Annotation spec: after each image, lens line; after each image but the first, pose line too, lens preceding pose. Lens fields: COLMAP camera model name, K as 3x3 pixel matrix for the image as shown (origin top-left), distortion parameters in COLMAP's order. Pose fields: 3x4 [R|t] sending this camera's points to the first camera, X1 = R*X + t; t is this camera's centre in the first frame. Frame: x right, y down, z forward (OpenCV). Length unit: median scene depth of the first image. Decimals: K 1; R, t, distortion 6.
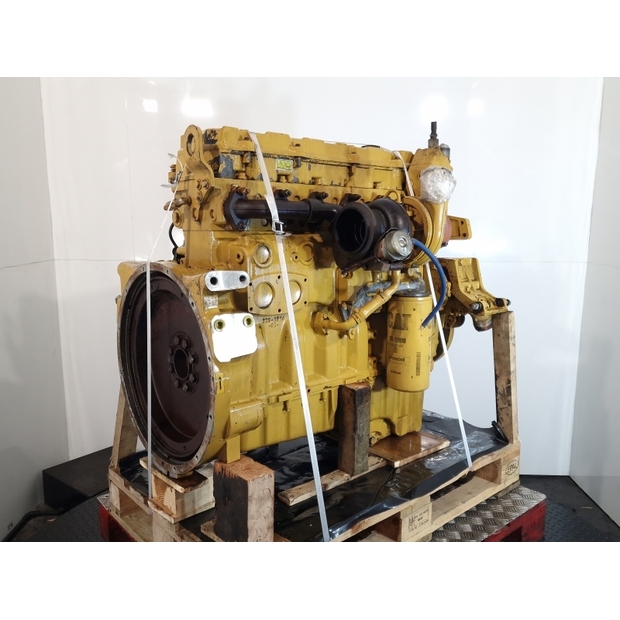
lens RADIAL K [[554.8, 0, 310.0], [0, 554.8, 310.0], [0, 0, 1]] dist [0.004932, 0.000290]
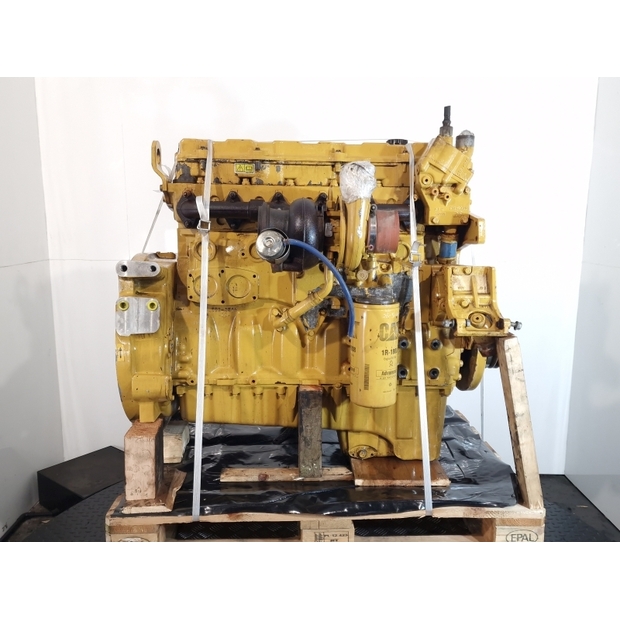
lens RADIAL K [[554.8, 0, 310.0], [0, 554.8, 310.0], [0, 0, 1]] dist [0.004932, 0.000290]
pose [[0.778068, 0.101840, -0.619870, 0.711123], [-0.104251, 0.994021, 0.032453, -0.034350], [0.619469, 0.039371, 0.784033, 0.232134]]
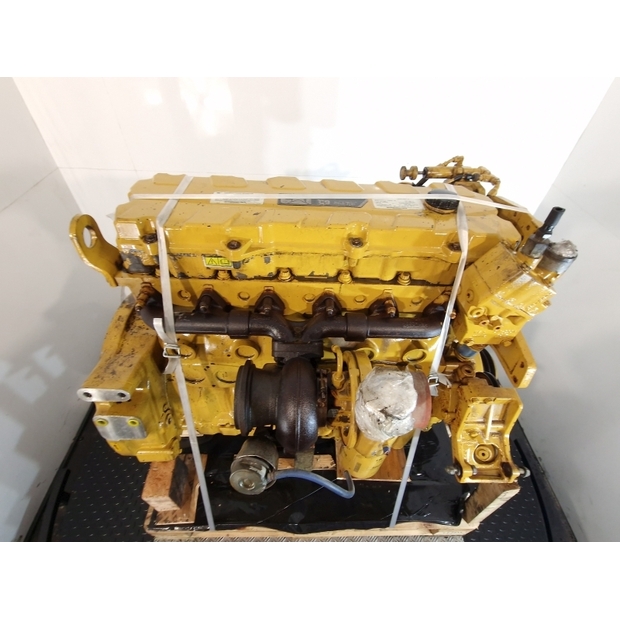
lens RADIAL K [[327.4, 0, 310.0], [0, 327.4, 310.0], [0, 0, 1]] dist [0.002508, 0.000063]
pose [[0.769449, 0.474448, -0.427607, 0.254082], [-0.142463, 0.780107, 0.609210, -0.471868], [0.622618, -0.407837, 0.667844, 0.718471]]
